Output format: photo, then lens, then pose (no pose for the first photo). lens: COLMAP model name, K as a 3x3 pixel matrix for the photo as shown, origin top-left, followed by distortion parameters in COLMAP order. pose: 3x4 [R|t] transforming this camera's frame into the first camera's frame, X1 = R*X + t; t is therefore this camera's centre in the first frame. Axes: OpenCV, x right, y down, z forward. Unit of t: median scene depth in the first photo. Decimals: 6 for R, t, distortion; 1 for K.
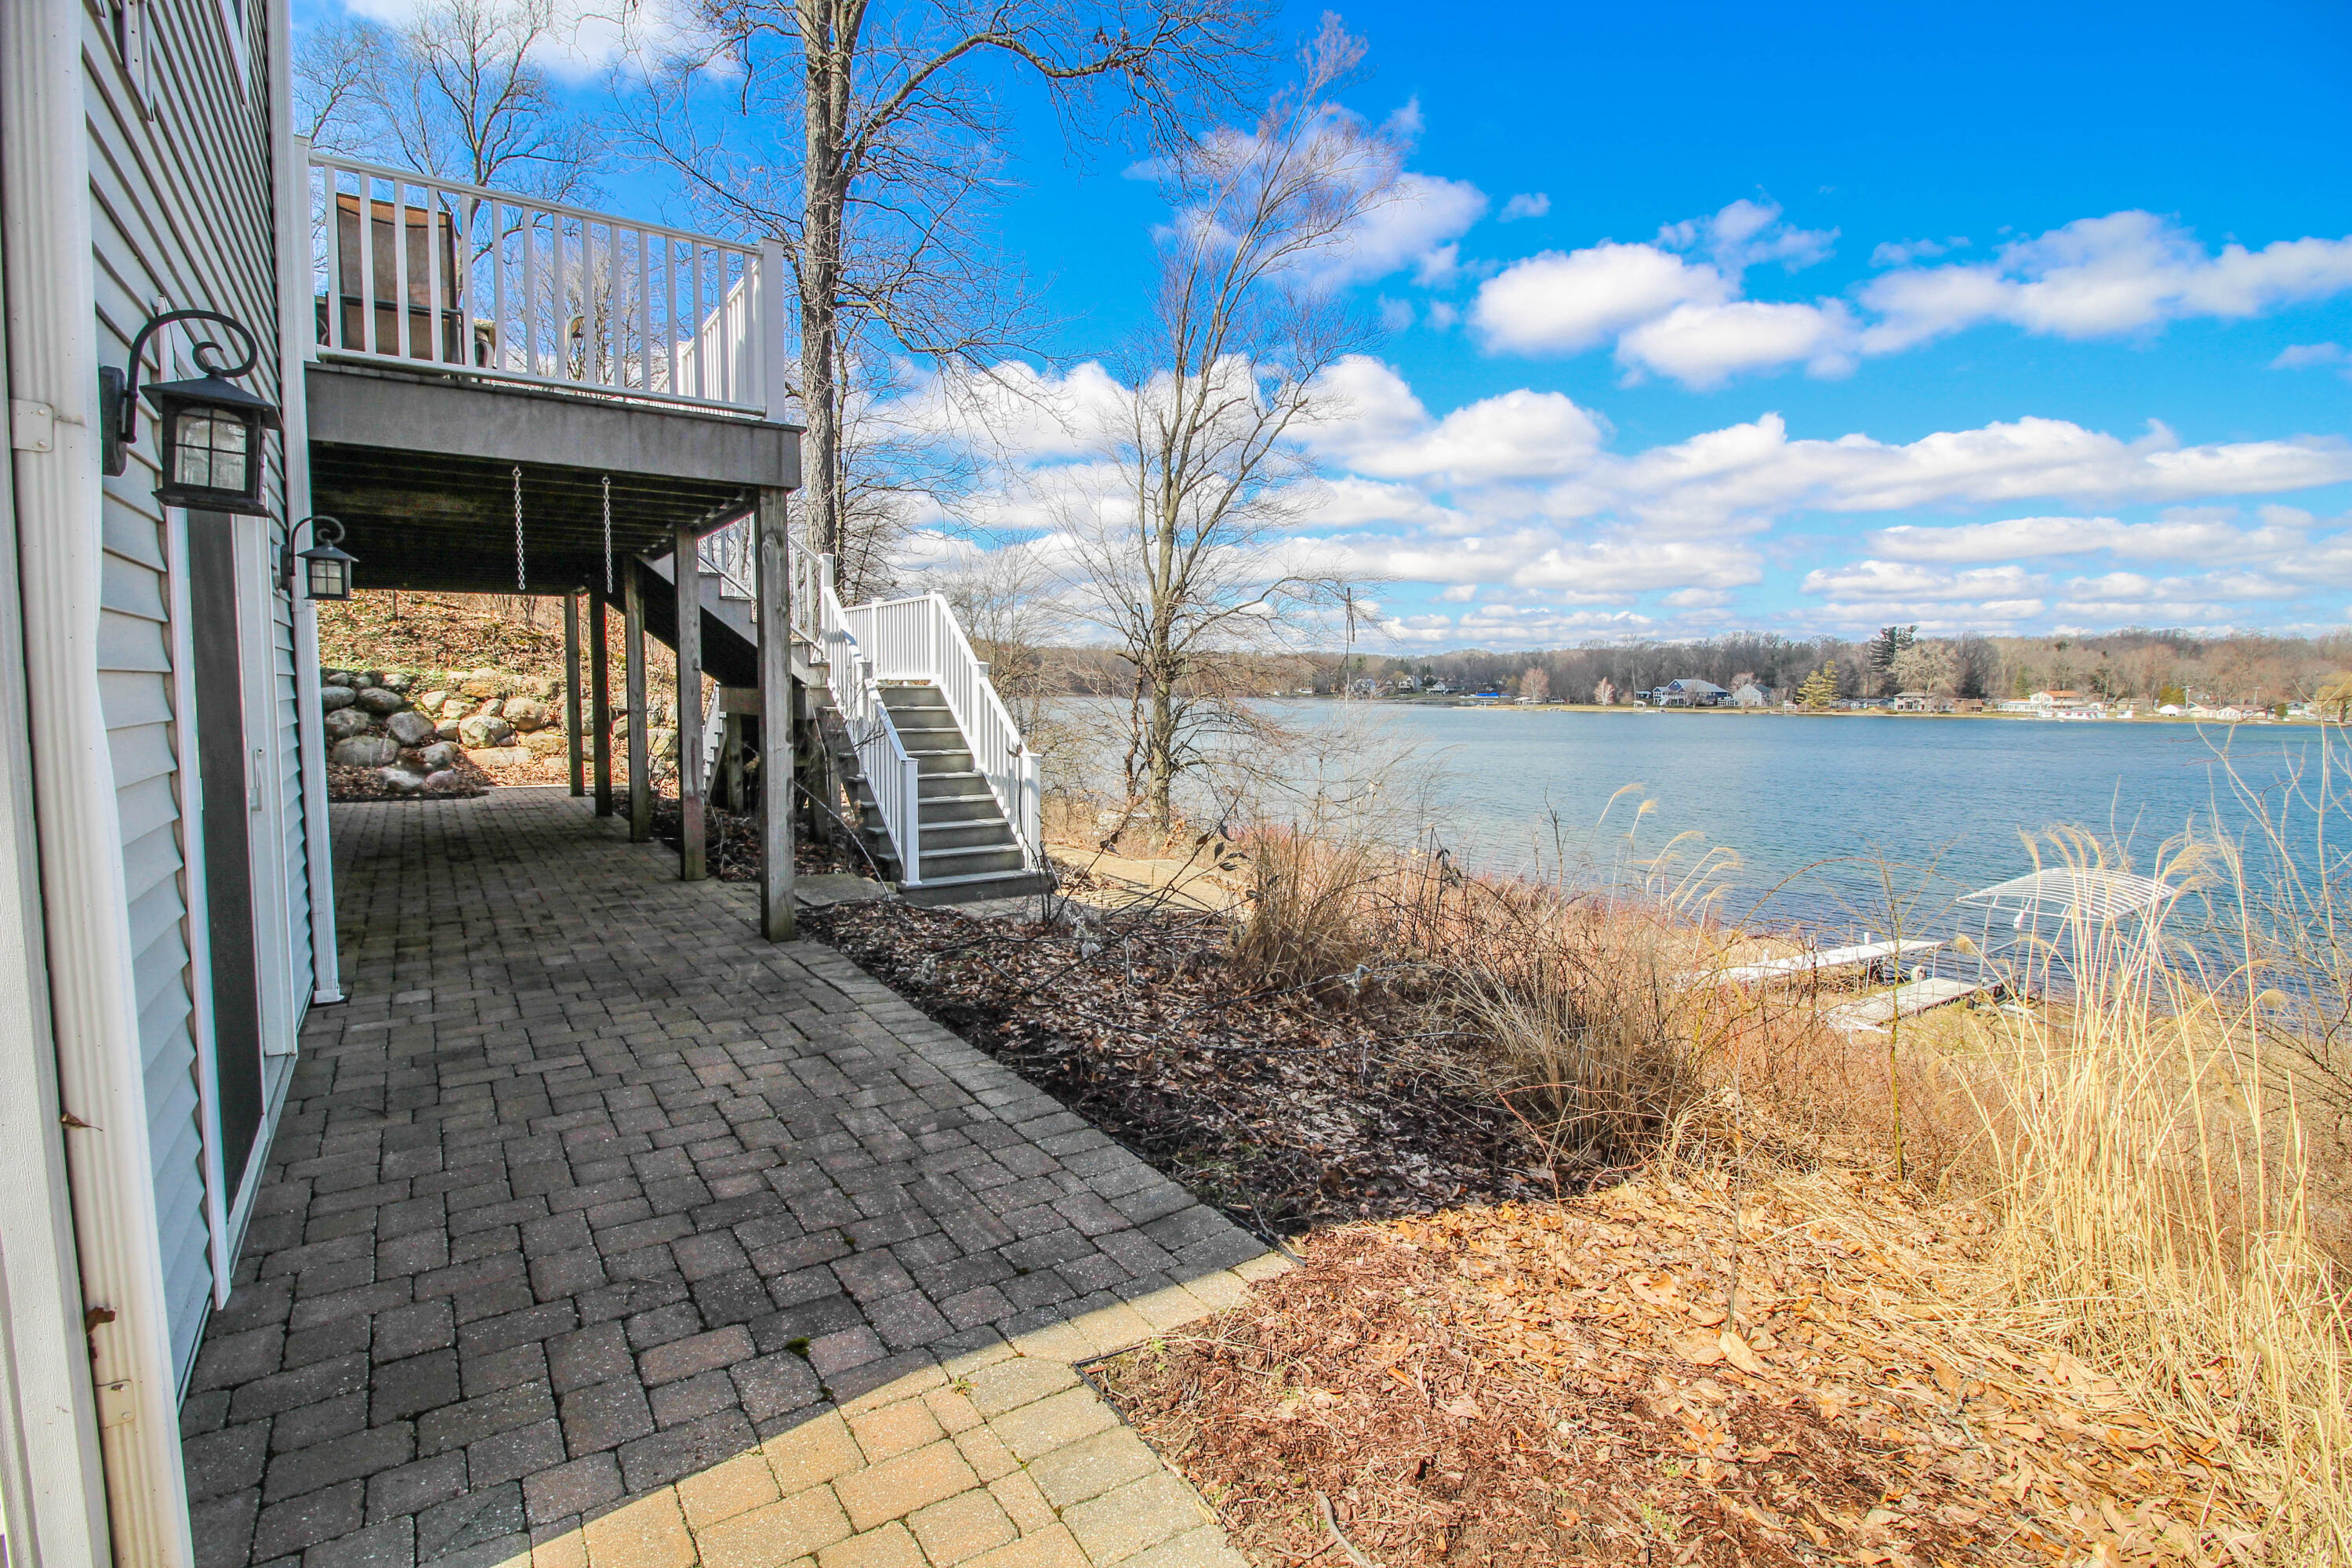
lens RADIAL K [[1086.1, 0, 1180.7], [0, 1086.1, 780.1], [0, 0, 1]] dist [0.002878, -0.014196]
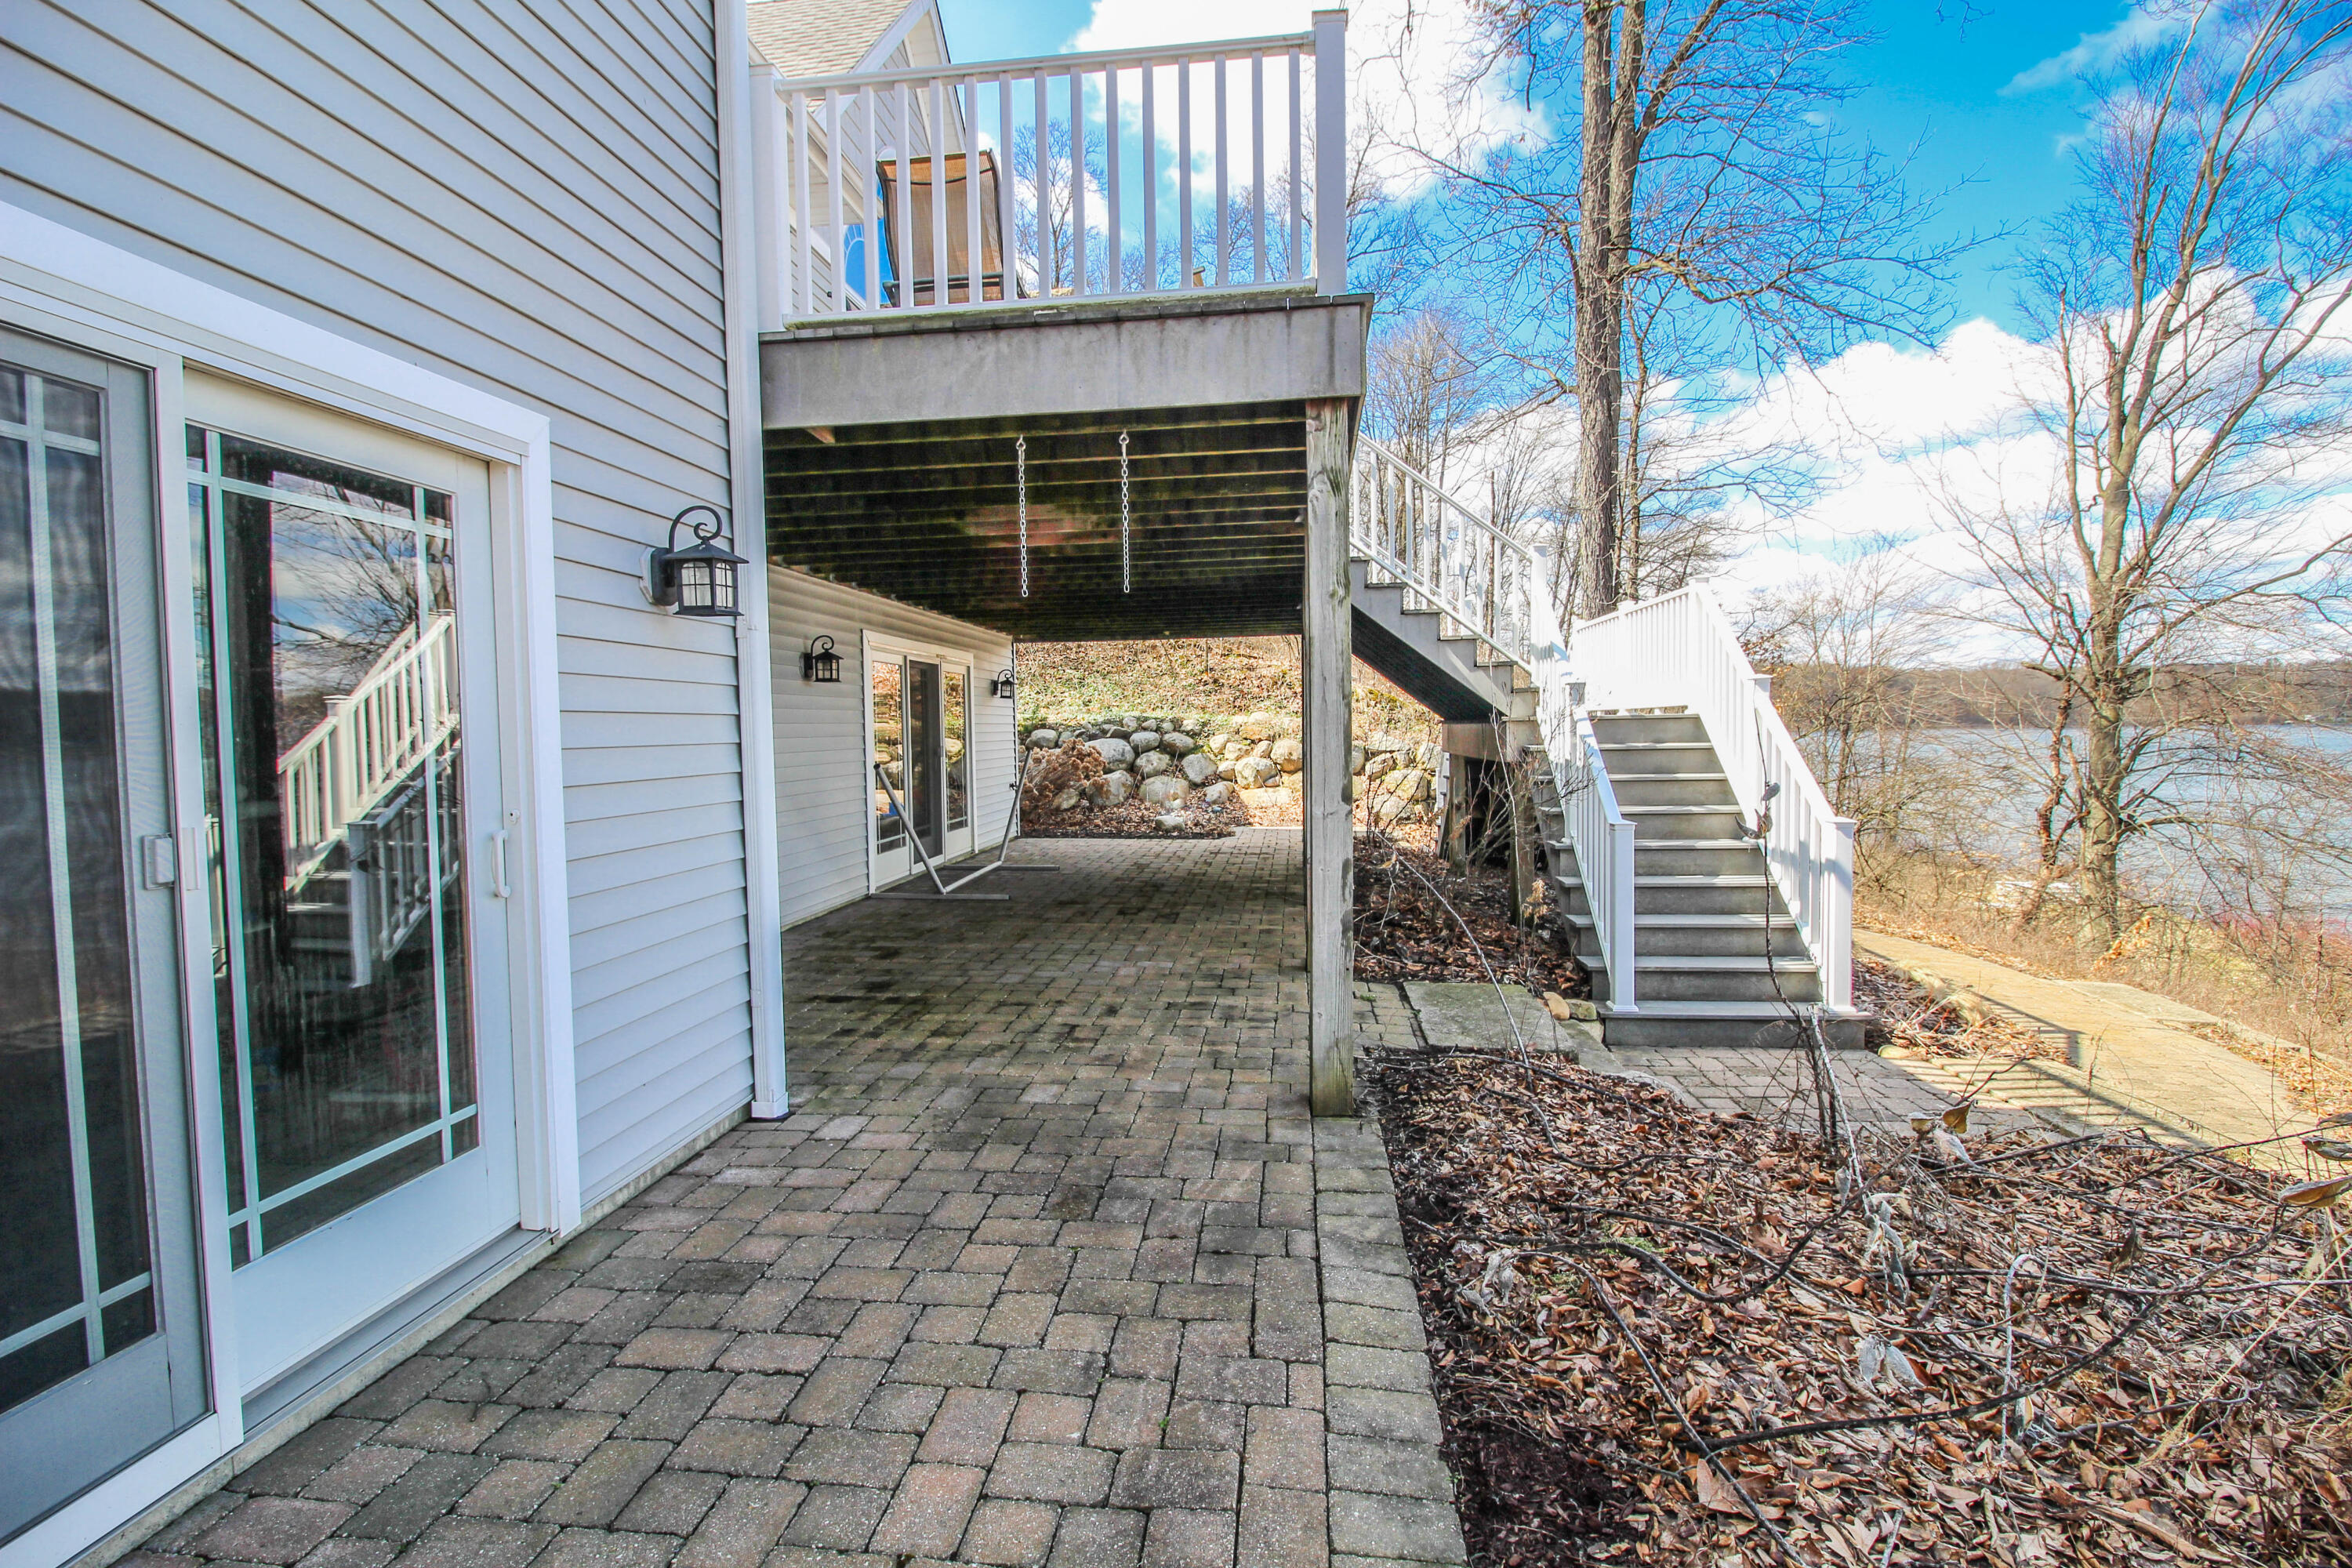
lens RADIAL K [[1086.1, 0, 1180.7], [0, 1086.1, 780.1], [0, 0, 1]] dist [0.002878, -0.014196]
pose [[0.749601, 0.009391, -0.661824, -0.005961], [-0.033012, 0.999185, -0.023212, -0.011005], [0.661067, 0.039248, 0.749300, 0.170698]]
